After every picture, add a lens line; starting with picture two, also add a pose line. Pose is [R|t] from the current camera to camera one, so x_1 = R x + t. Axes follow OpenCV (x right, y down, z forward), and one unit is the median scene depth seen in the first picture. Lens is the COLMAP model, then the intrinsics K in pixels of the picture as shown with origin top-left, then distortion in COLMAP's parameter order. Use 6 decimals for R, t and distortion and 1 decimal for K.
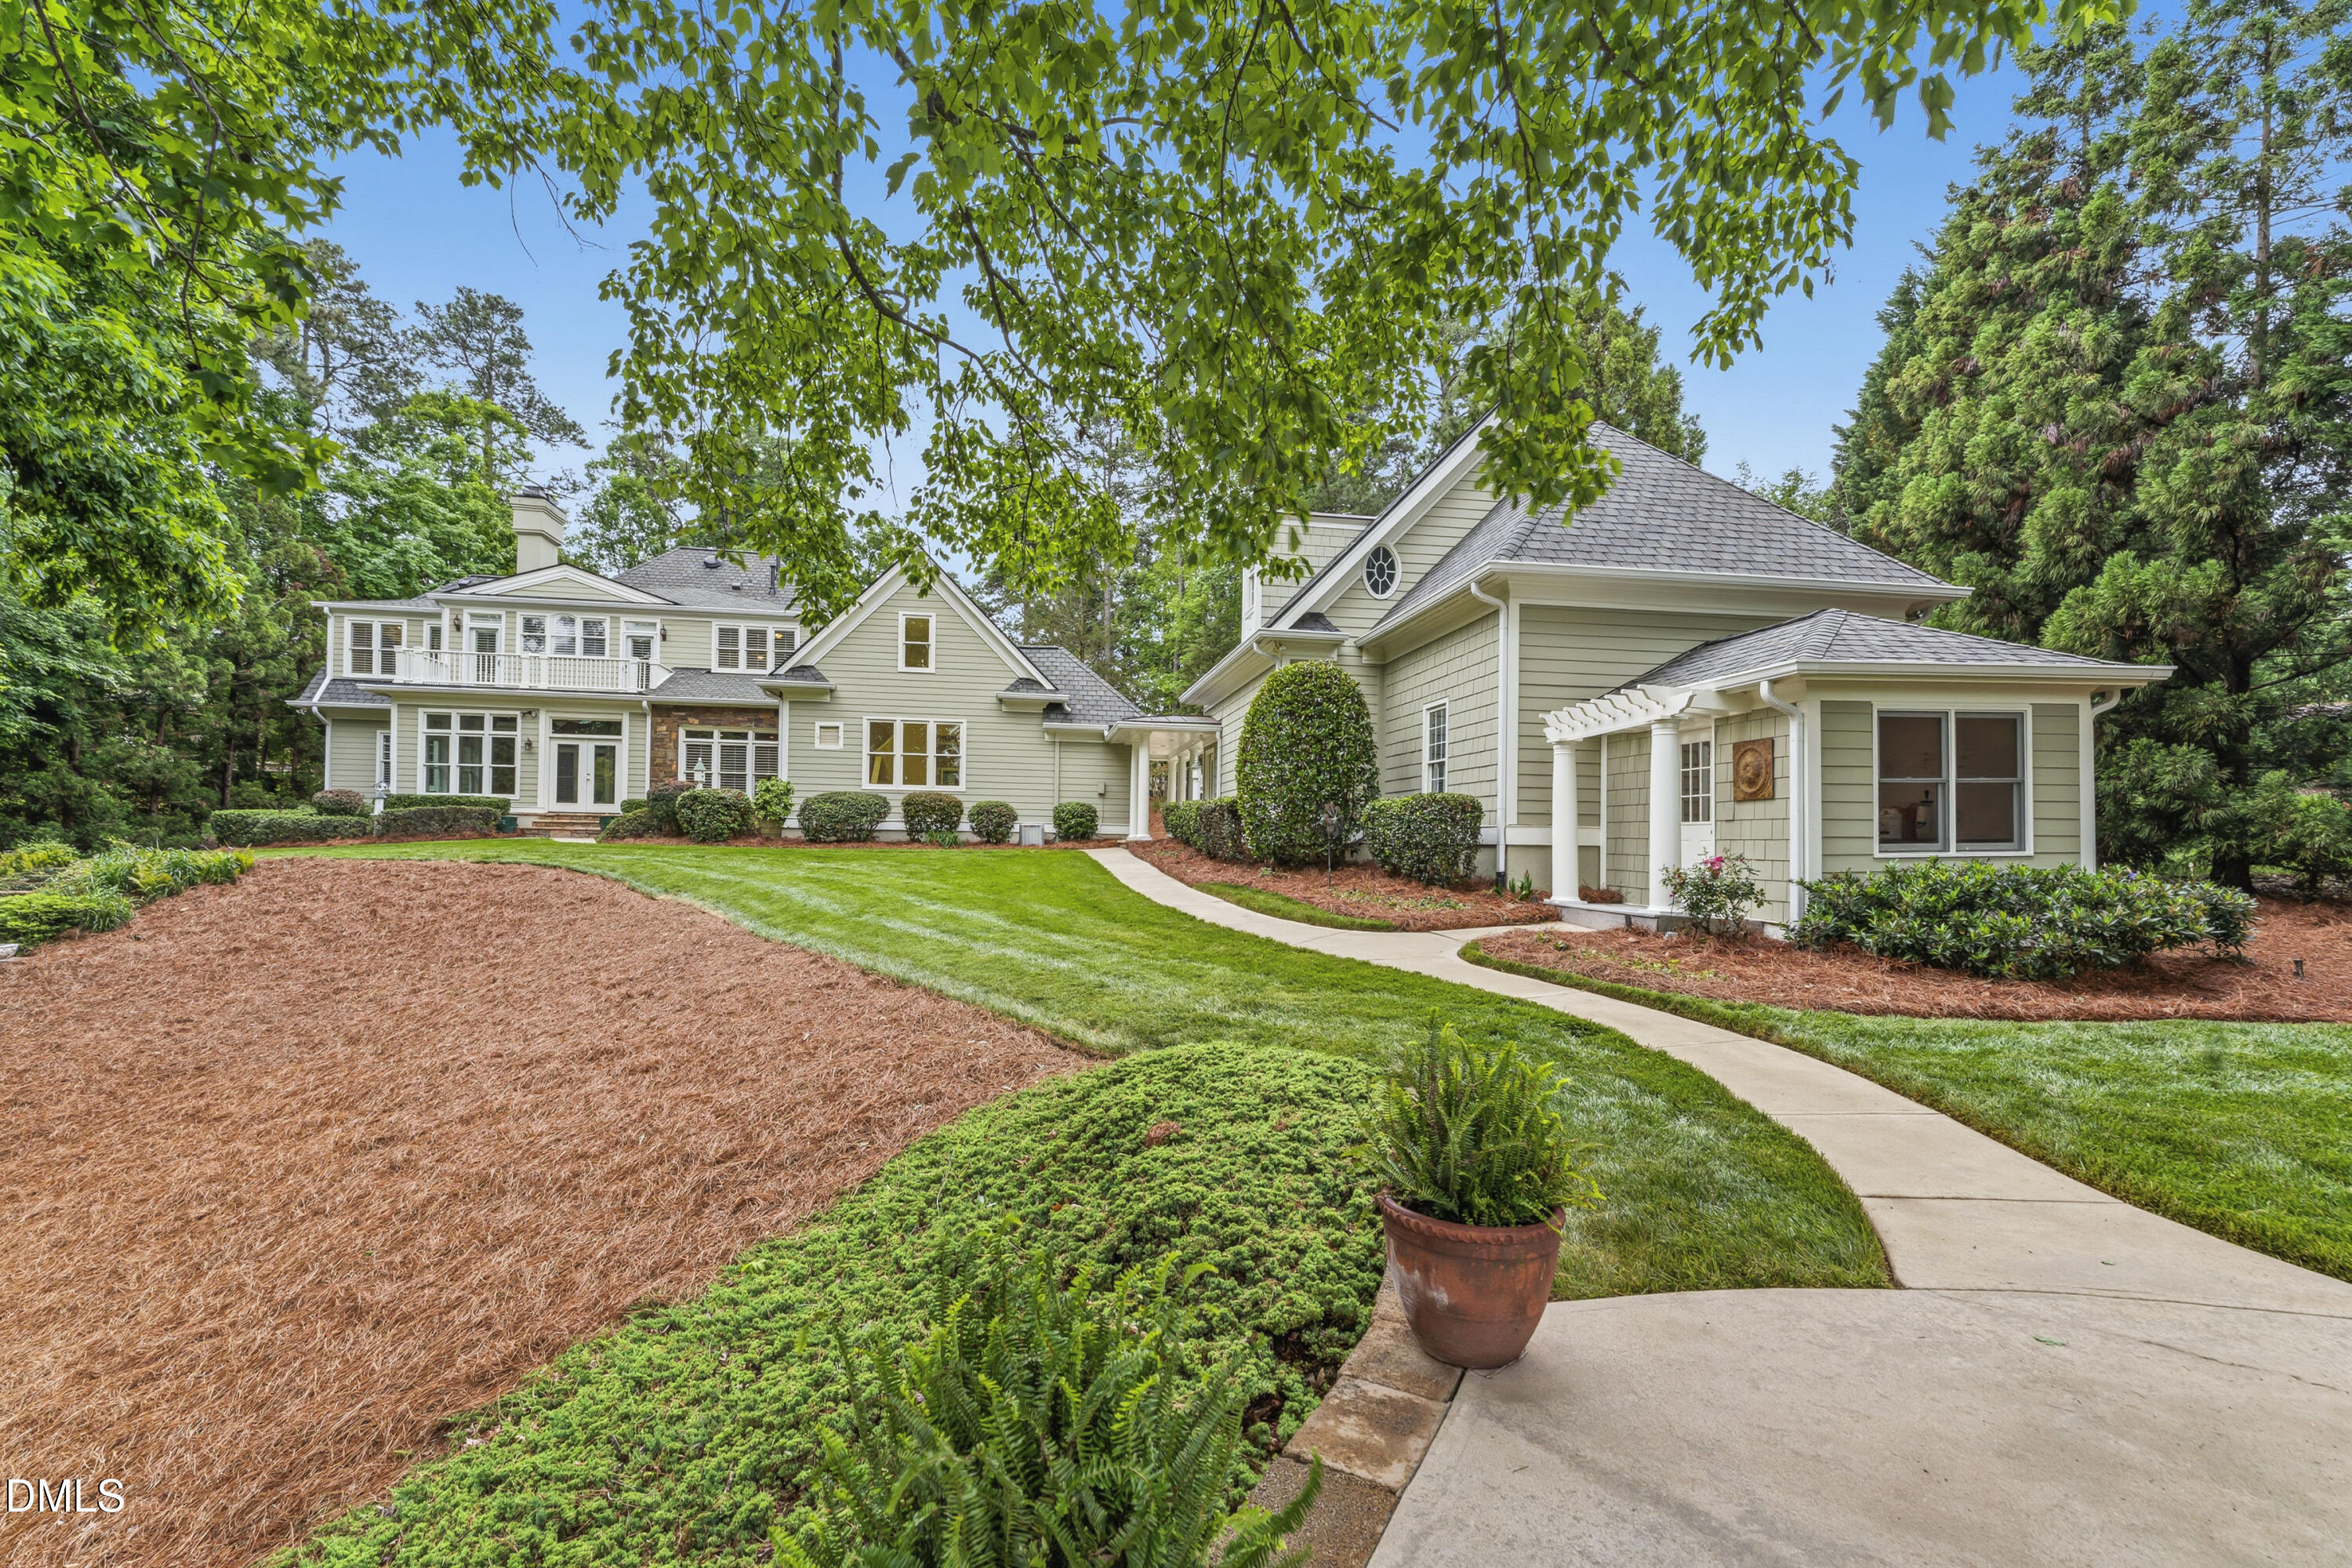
lens RADIAL K [[1017.8, 0, 1174.4], [0, 1017.8, 791.3], [0, 0, 1]] dist [-0.001738, -0.000417]
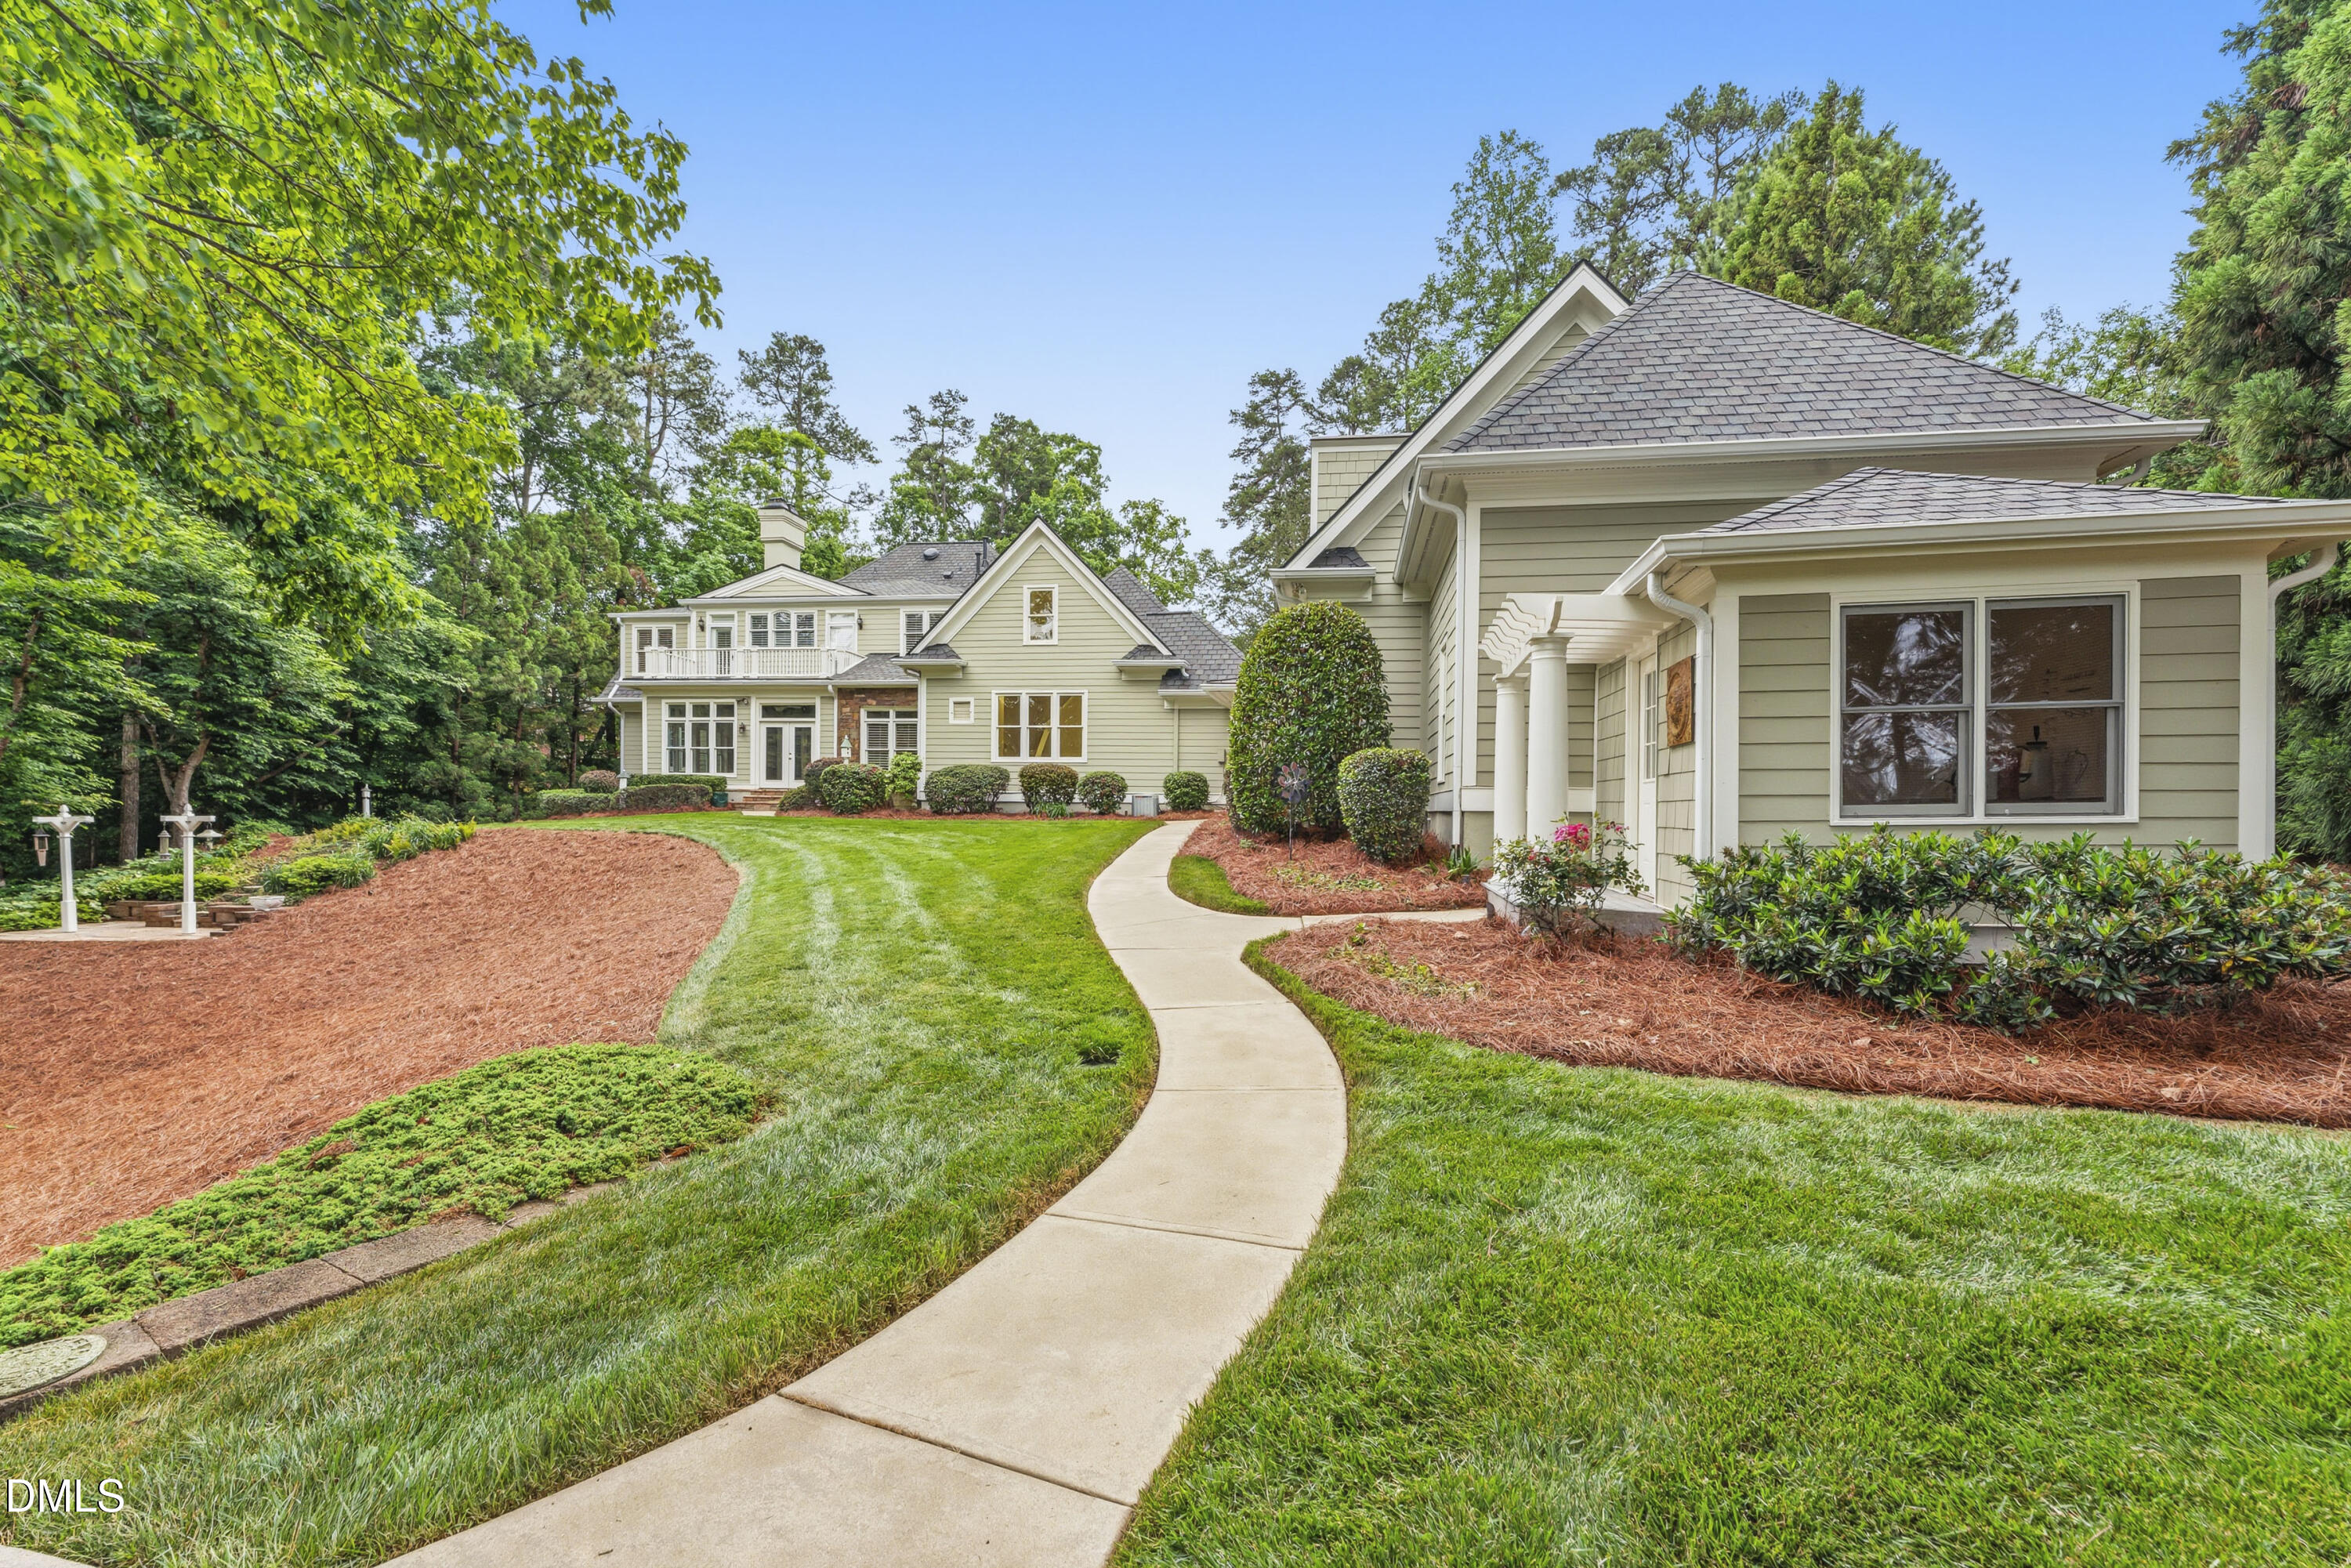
lens RADIAL K [[1008.3, 0, 1181.2], [0, 1008.3, 795.9], [0, 0, 1]] dist [-0.003833, 0.001500]
pose [[0.955019, -0.009351, -0.296398, 0.169843], [0.018494, 0.999435, 0.028058, 0.006765], [0.295968, -0.032278, 0.954652, 0.084783]]
